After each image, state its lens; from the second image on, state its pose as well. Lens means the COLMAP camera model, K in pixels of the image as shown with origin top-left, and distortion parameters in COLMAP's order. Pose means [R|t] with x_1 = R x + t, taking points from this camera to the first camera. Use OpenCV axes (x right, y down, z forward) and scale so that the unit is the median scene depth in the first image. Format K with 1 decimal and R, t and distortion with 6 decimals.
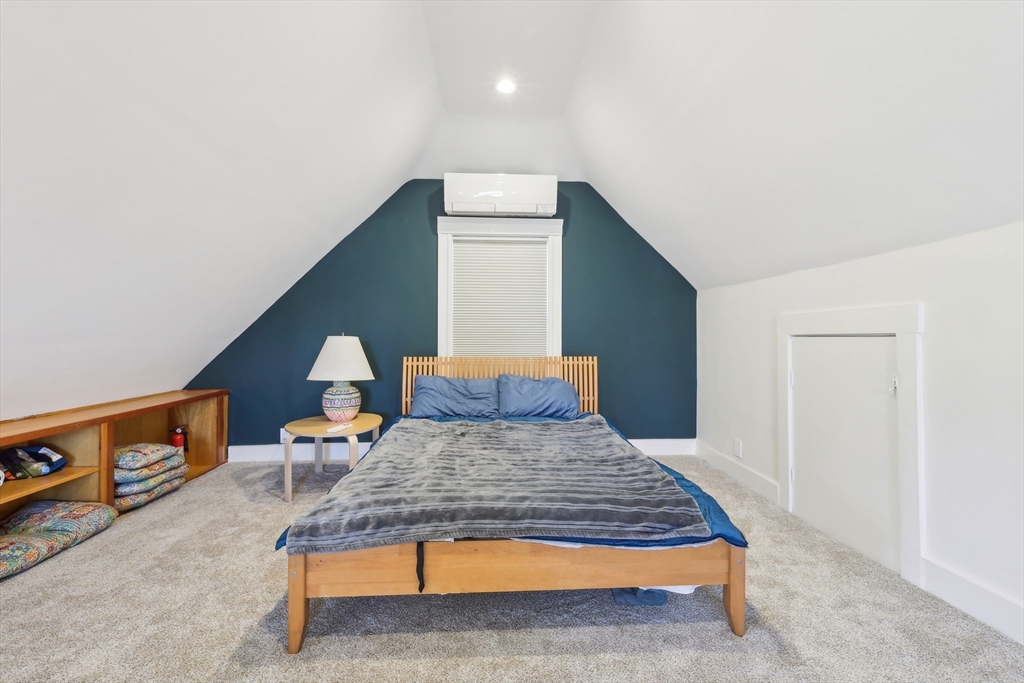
lens RADIAL K [[447.4, 0, 511.1], [0, 447.4, 342.2], [0, 0, 1]] dist [0.001631, 0.001125]
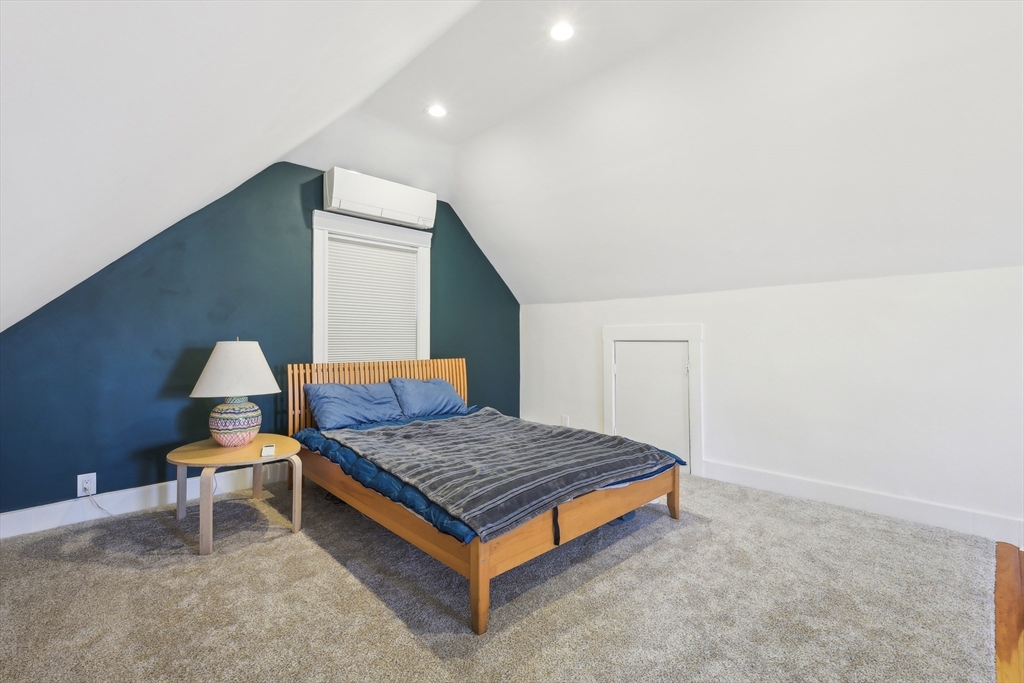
lens RADIAL K [[447.4, 0, 515.9], [0, 447.4, 340.3], [0, 0, 1]] dist [0.001631, 0.001125]
pose [[0.763742, 0.001044, 0.645521, -0.507021], [0.004547, 0.999965, -0.006997, -0.006772], [-0.645506, 0.008279, 0.763710, 0.045964]]
